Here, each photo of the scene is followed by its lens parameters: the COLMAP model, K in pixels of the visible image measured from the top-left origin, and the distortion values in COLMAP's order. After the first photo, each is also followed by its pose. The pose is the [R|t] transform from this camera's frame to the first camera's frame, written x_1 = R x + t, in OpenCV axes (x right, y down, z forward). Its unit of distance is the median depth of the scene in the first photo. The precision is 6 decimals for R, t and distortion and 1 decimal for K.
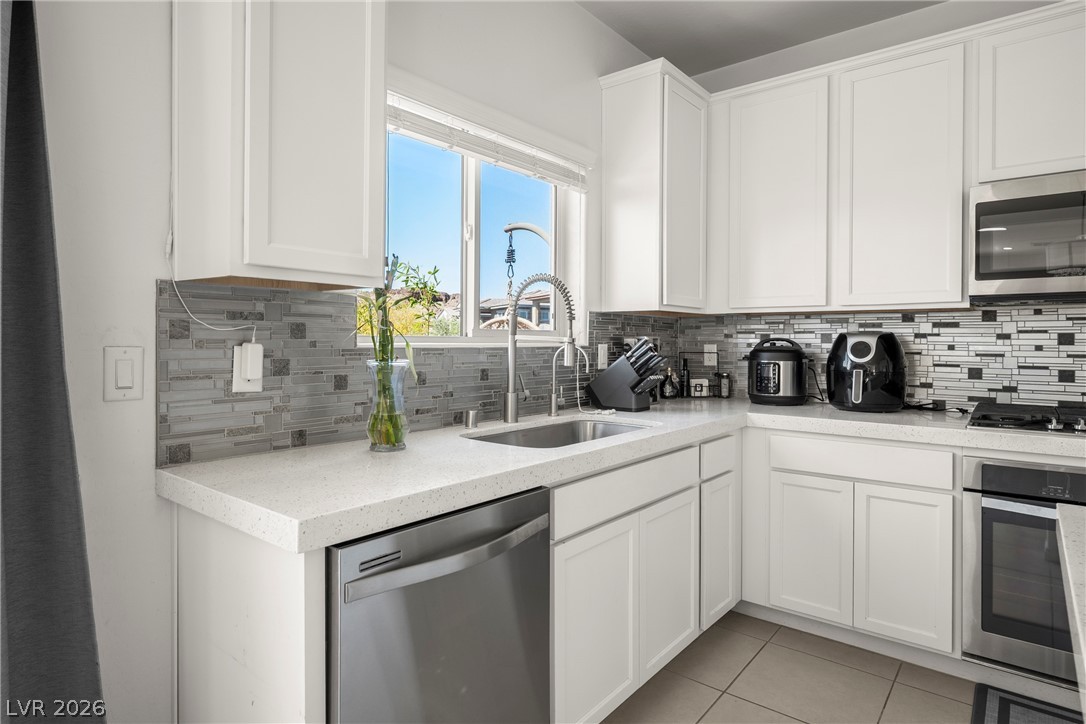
lens RADIAL K [[598.8, 0, 558.5], [0, 598.8, 340.6], [0, 0, 1]] dist [0.001254, 0.000038]
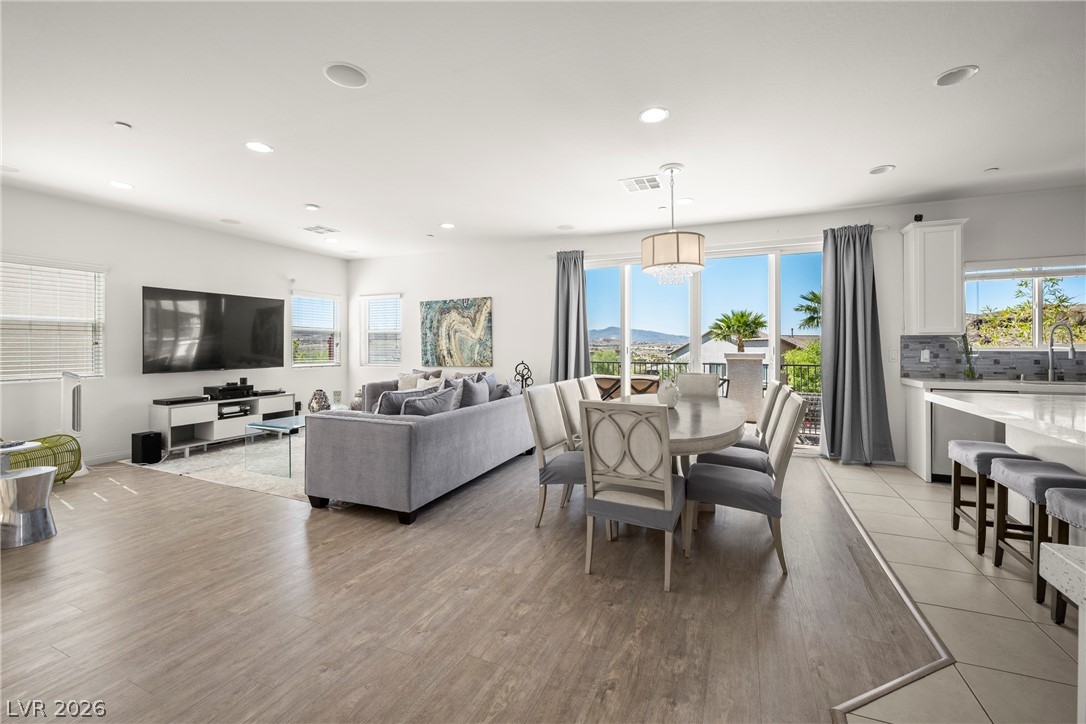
lens RADIAL K [[446.7, 0, 550.1], [0, 446.7, 344.6], [0, 0, 1]] dist [-0.008105, -0.000401]
pose [[0.260343, -0.006370, -0.965495, 1.613518], [0.004940, 0.999974, -0.005265, -0.024283], [0.965504, -0.003399, 0.260367, -2.085024]]
